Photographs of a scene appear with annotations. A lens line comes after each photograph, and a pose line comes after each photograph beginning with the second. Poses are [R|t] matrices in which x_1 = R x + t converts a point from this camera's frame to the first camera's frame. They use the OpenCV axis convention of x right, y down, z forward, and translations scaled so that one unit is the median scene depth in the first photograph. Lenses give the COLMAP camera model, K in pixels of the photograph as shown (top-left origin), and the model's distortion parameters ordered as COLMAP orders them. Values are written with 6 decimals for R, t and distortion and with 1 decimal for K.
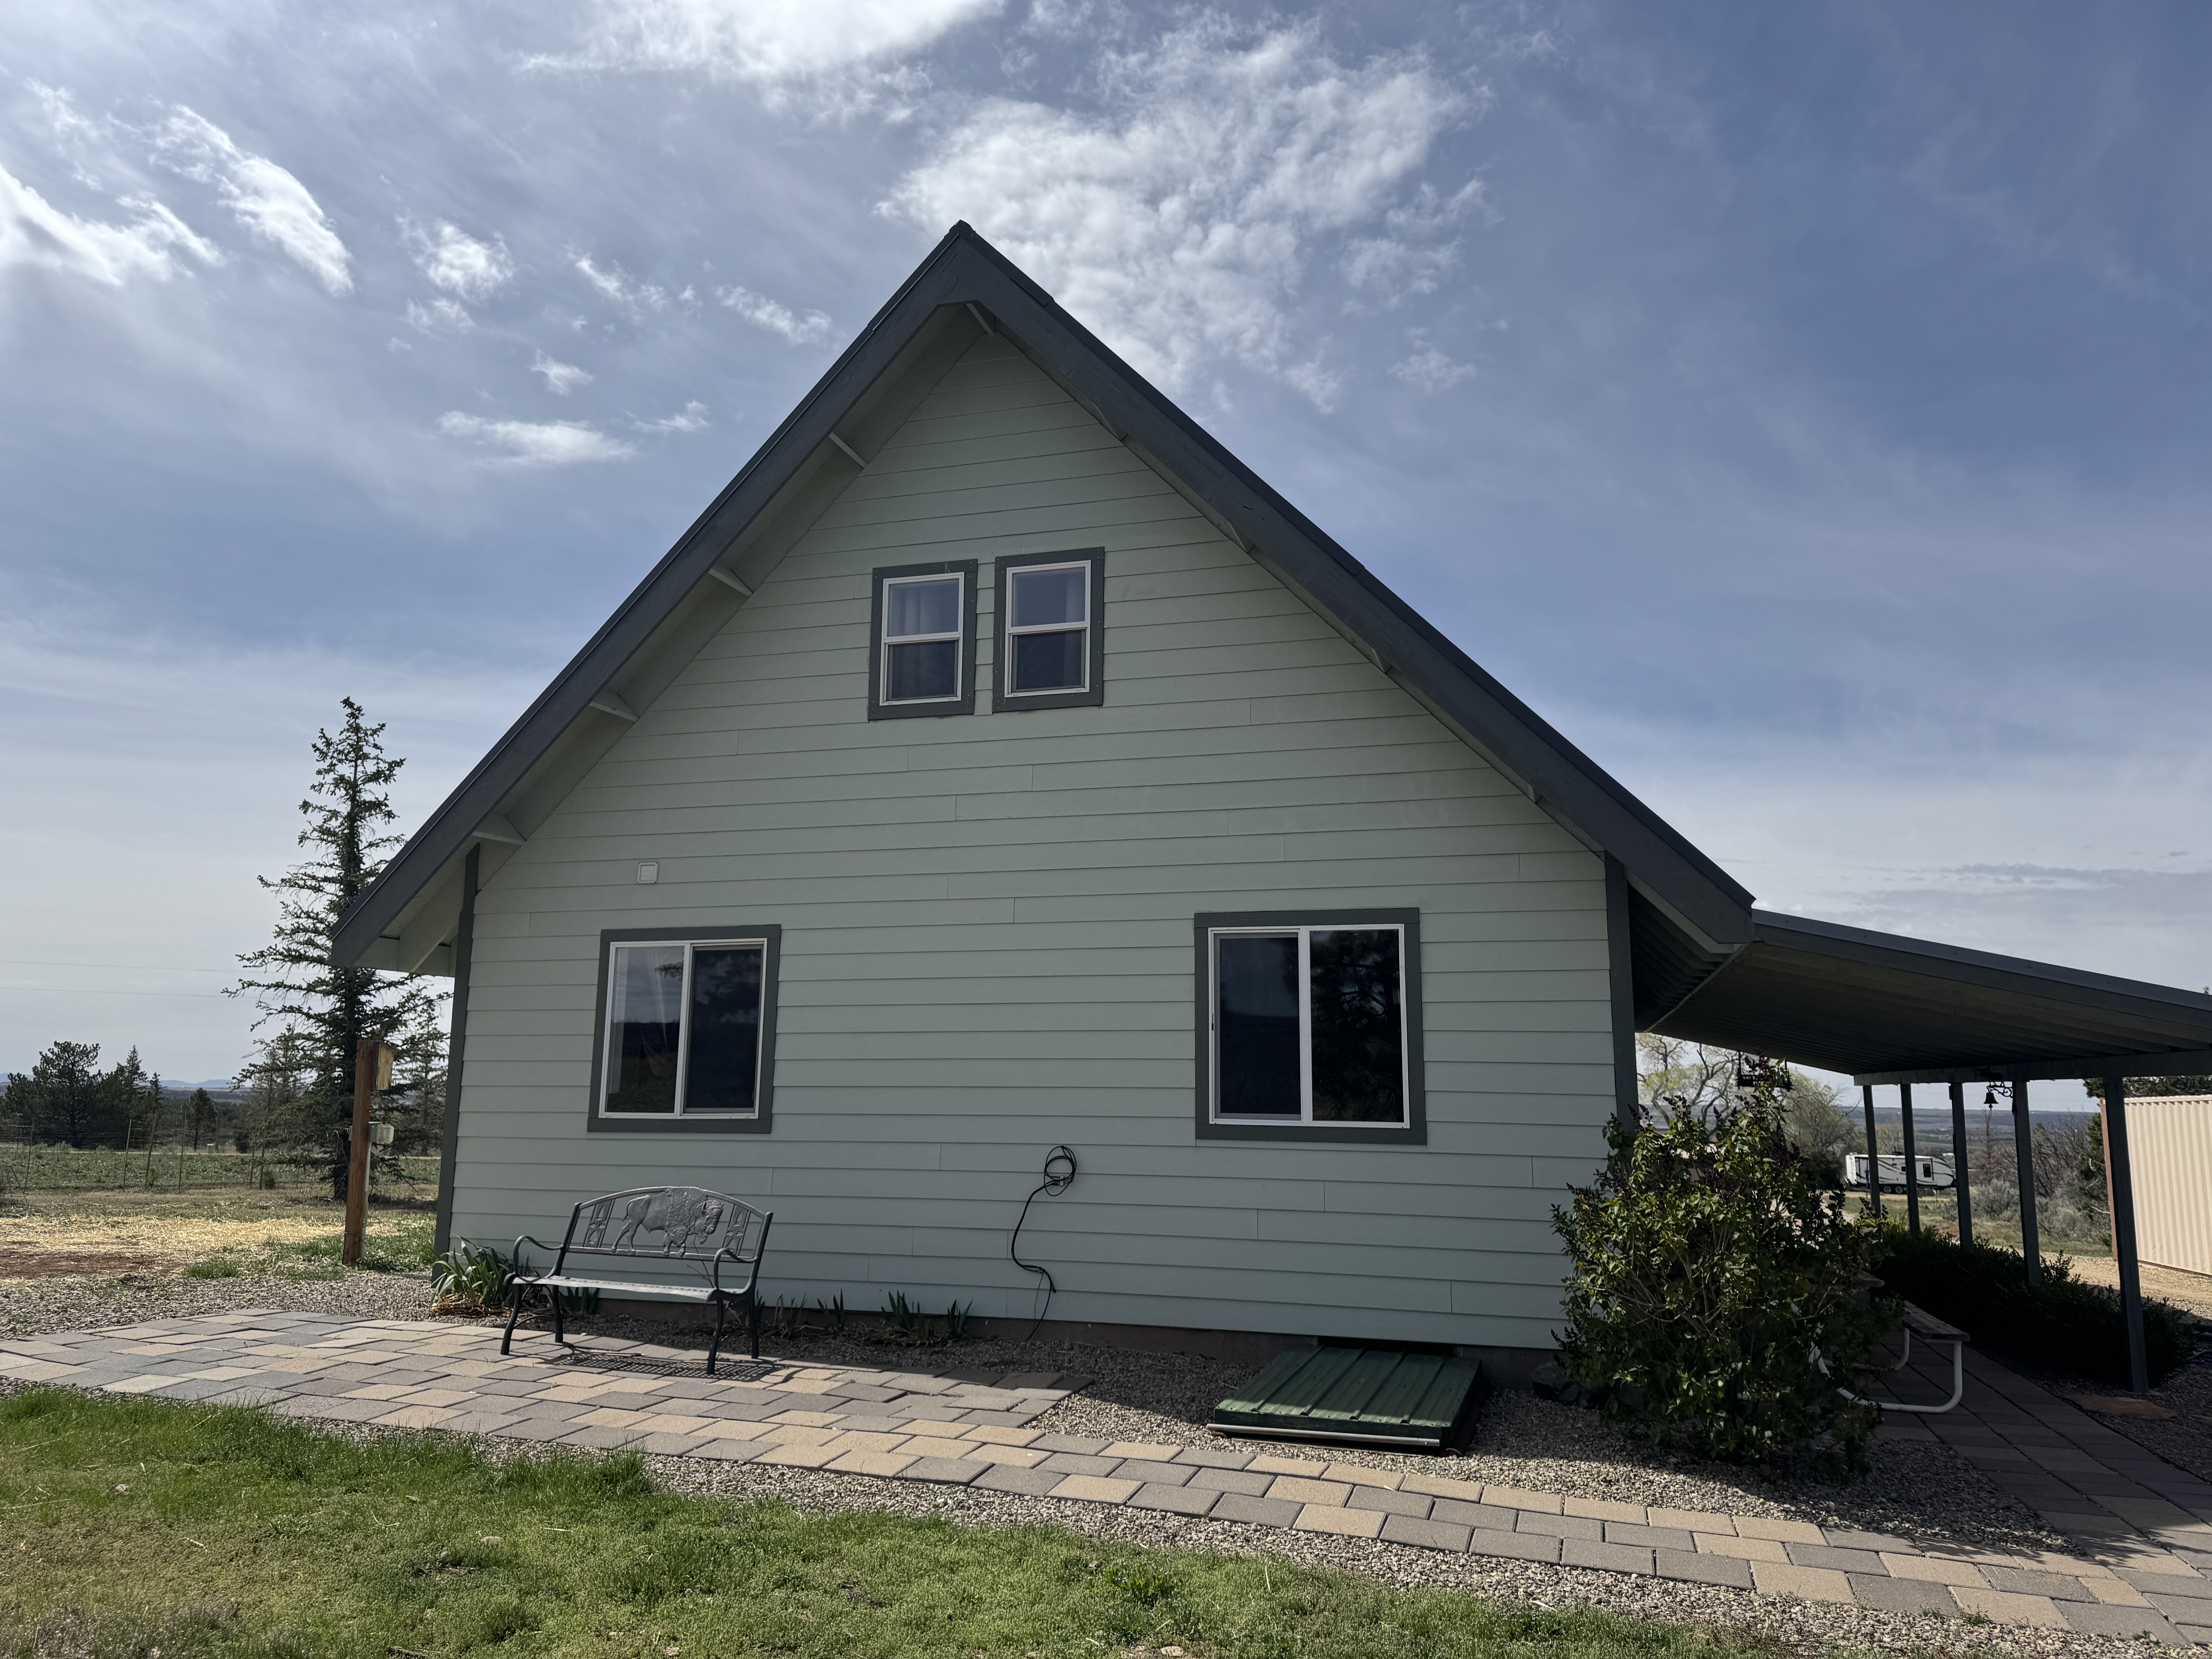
lens RADIAL K [[1575.6, 0, 1101.4], [0, 1575.6, 834.0], [0, 0, 1]] dist [0.056334, -0.012034]
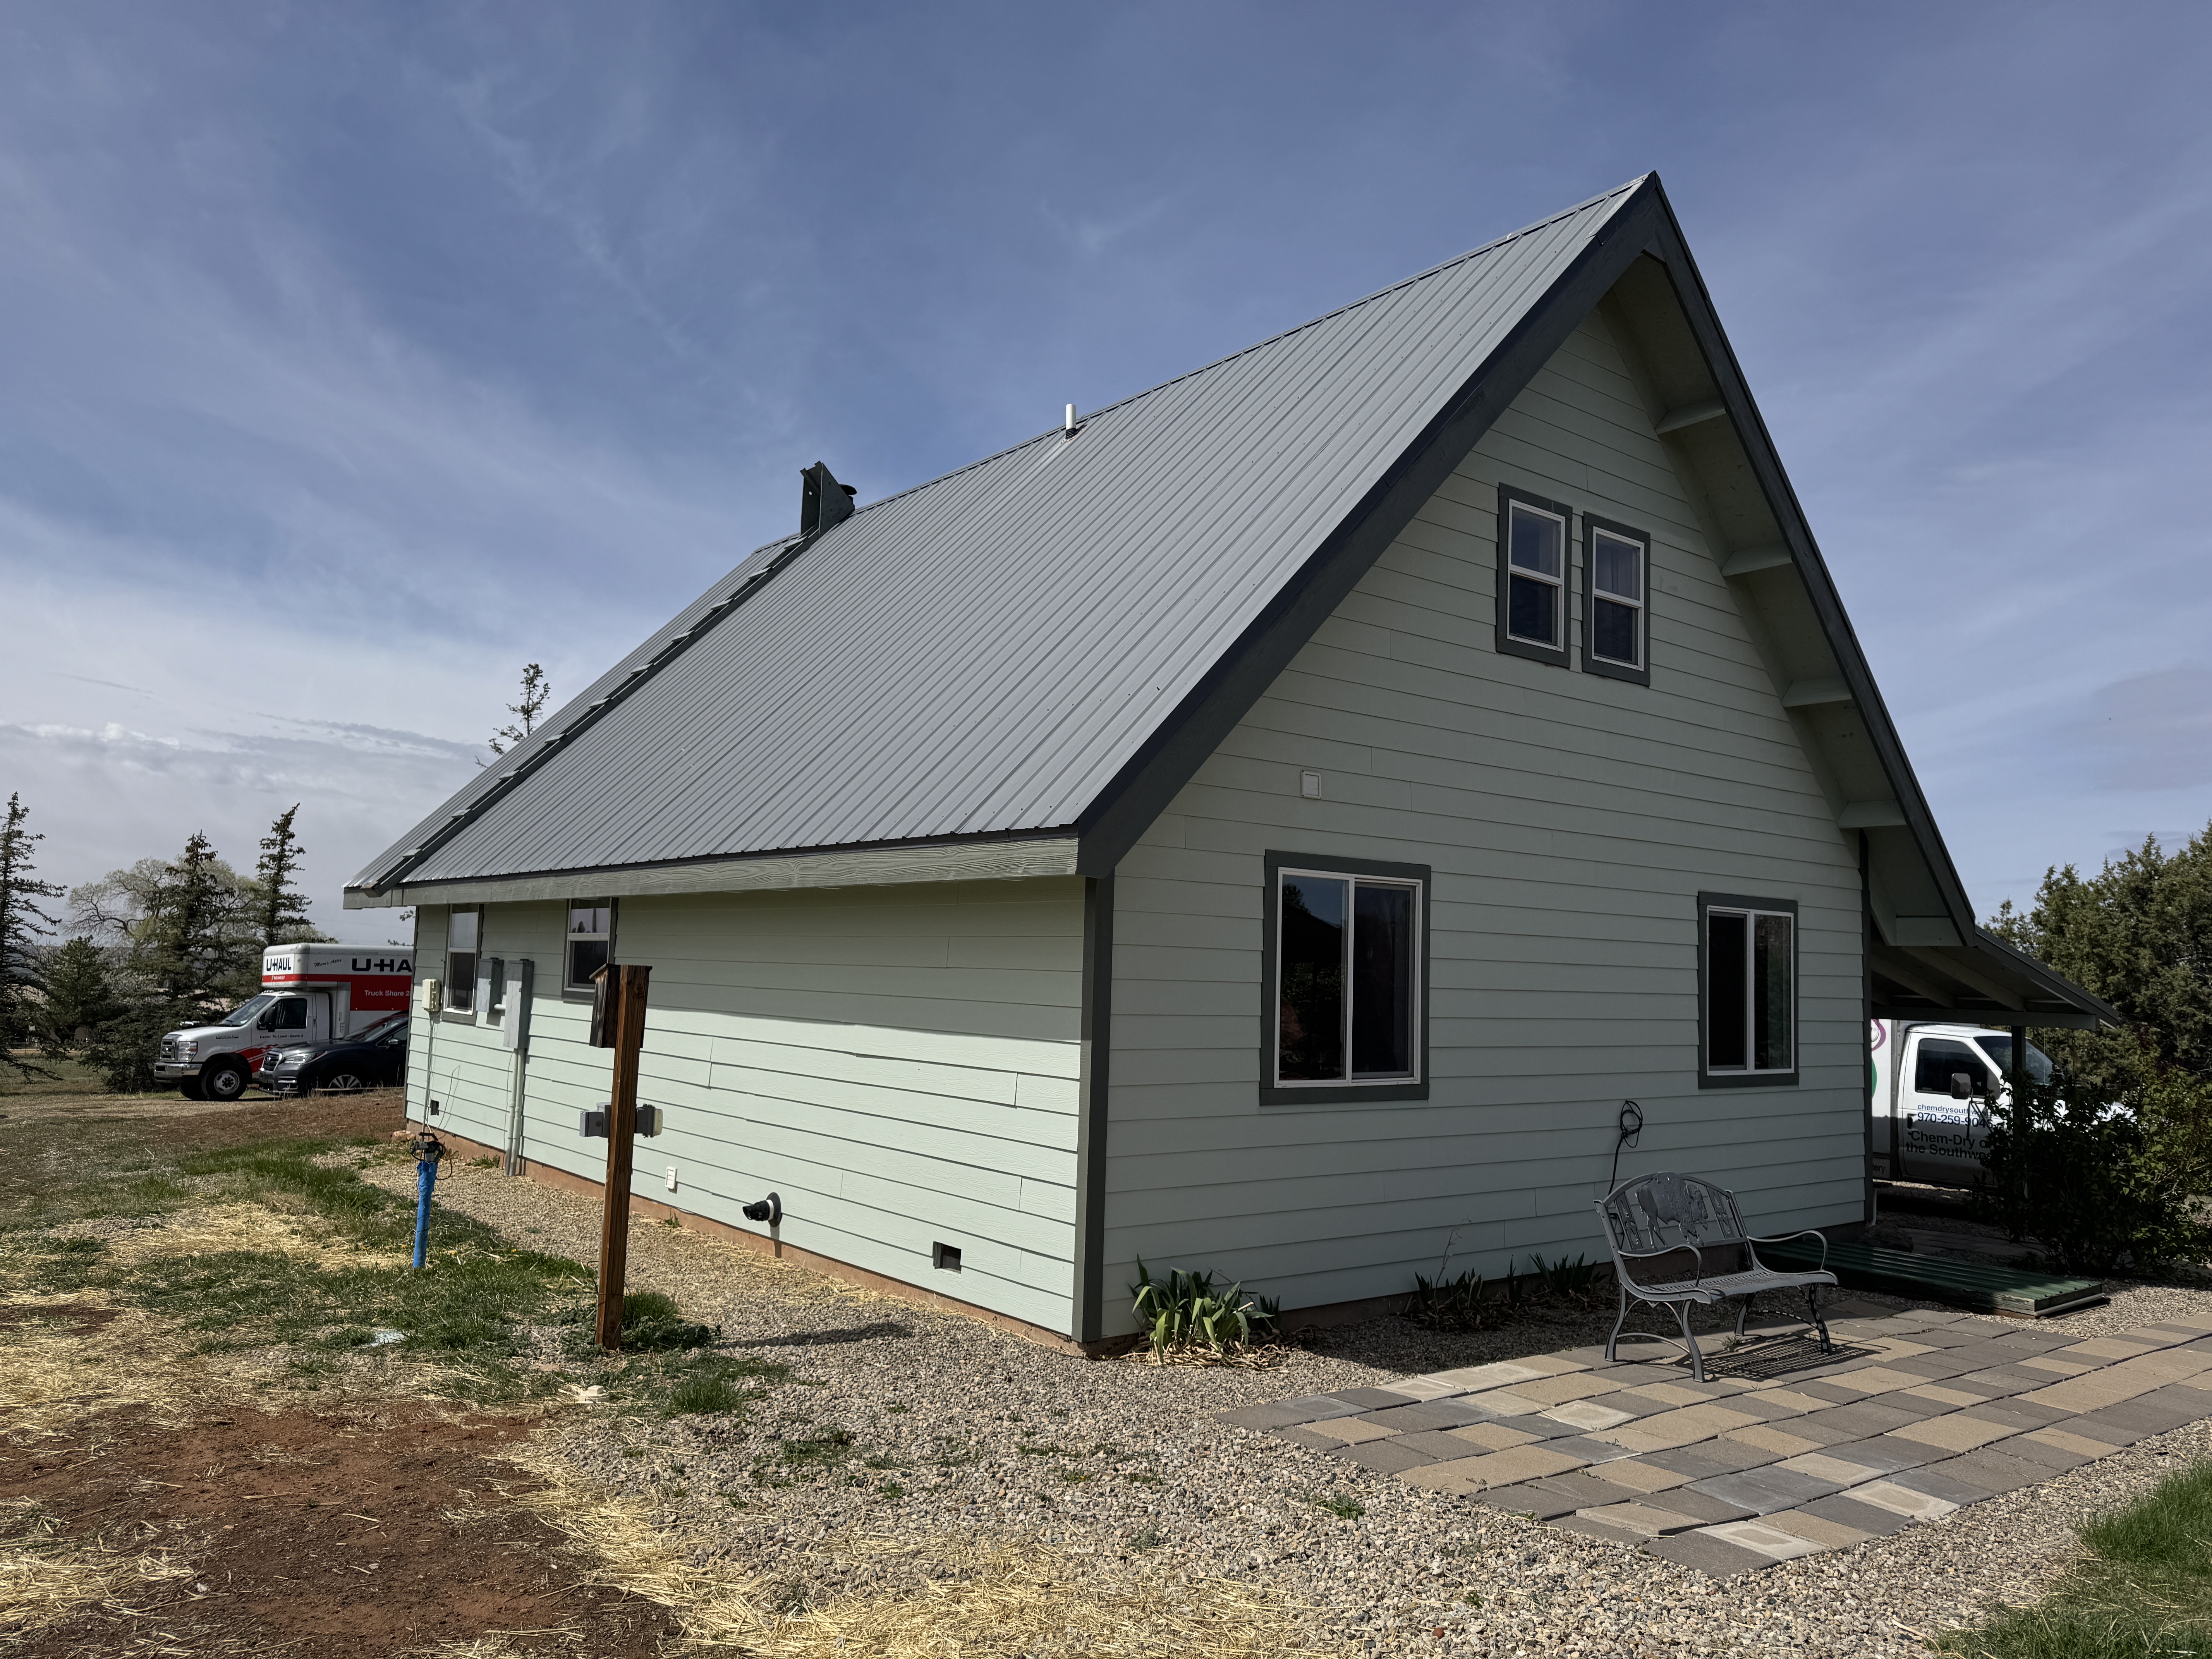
lens RADIAL K [[1575.6, 0, 1092.5], [0, 1575.6, 848.9], [0, 0, 1]] dist [0.056334, -0.012034]
pose [[0.576823, 0.072916, 0.813609, -0.469329], [-0.157084, 0.987320, 0.022883, 0.026300], [-0.801624, -0.141004, 0.580962, 0.290755]]
